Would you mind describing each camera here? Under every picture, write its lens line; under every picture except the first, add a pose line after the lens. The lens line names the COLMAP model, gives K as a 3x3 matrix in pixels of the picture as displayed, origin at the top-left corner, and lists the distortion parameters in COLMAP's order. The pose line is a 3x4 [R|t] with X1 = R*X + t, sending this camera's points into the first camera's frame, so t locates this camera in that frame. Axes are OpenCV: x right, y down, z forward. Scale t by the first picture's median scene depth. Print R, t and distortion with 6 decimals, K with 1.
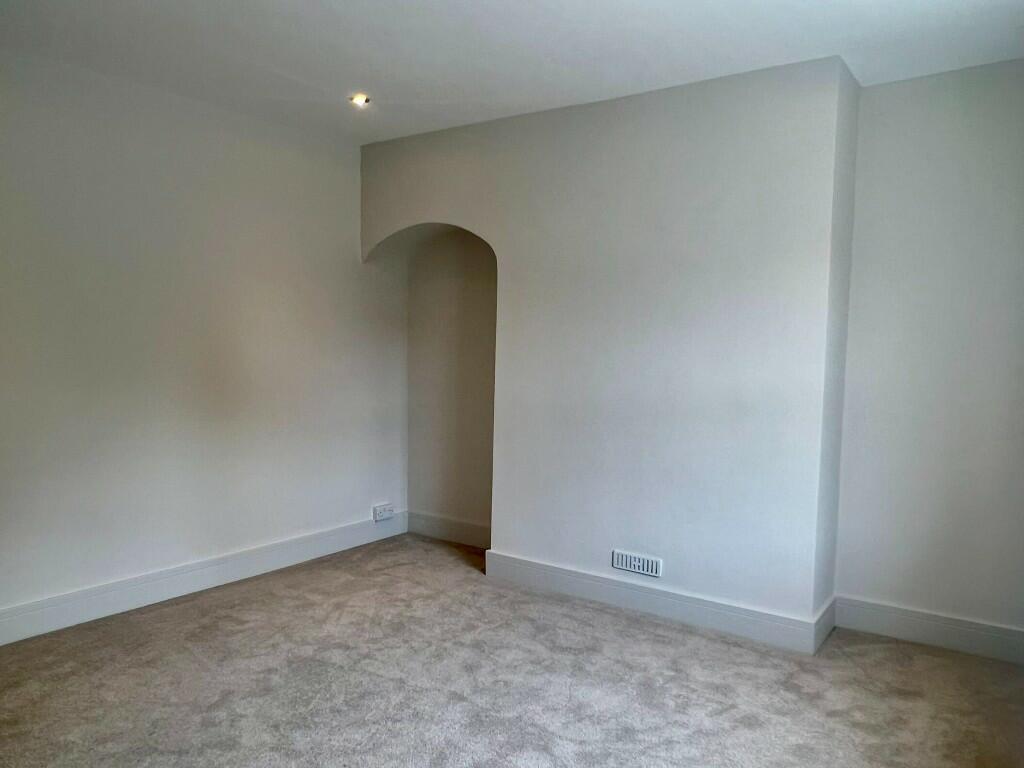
lens RADIAL K [[788.9, 0, 512.0], [0, 788.9, 384.0], [0, 0, 1]] dist [0.005806, 0.002939]
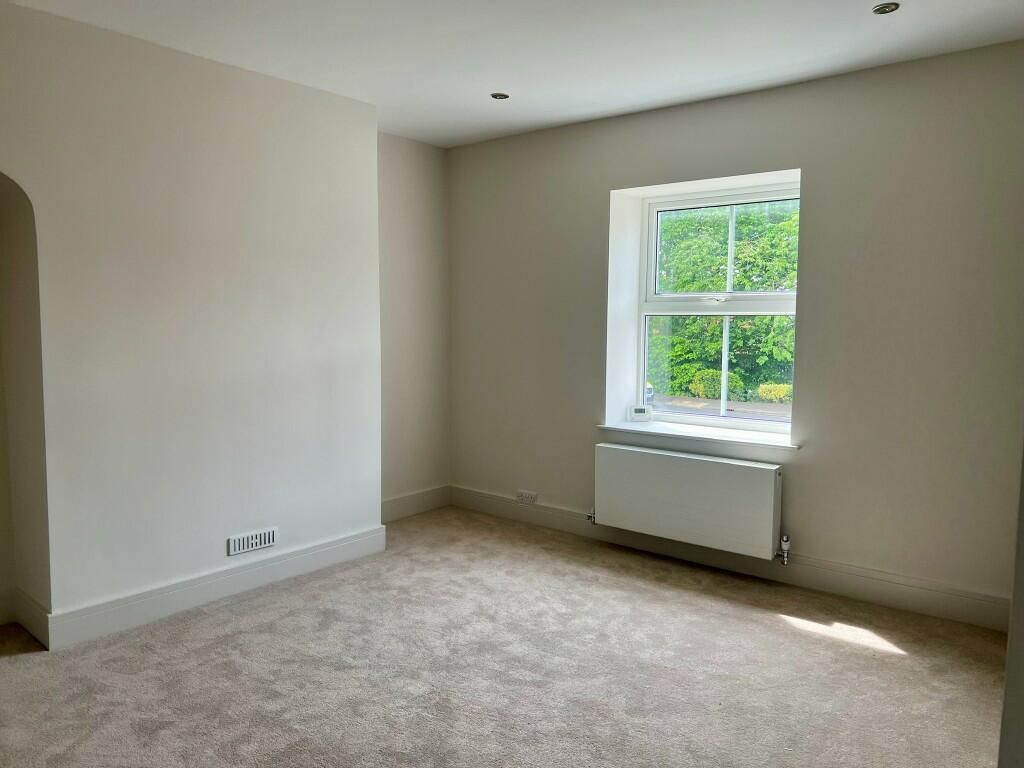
lens RADIAL K [[780.7, 0, 512.0], [0, 780.7, 384.0], [0, 0, 1]] dist [0.107242, -0.116064]
pose [[0.039981, -0.098303, 0.994353, -0.815536], [0.049227, 0.994134, 0.096302, -0.051092], [-0.997987, 0.045099, 0.044586, 0.628897]]
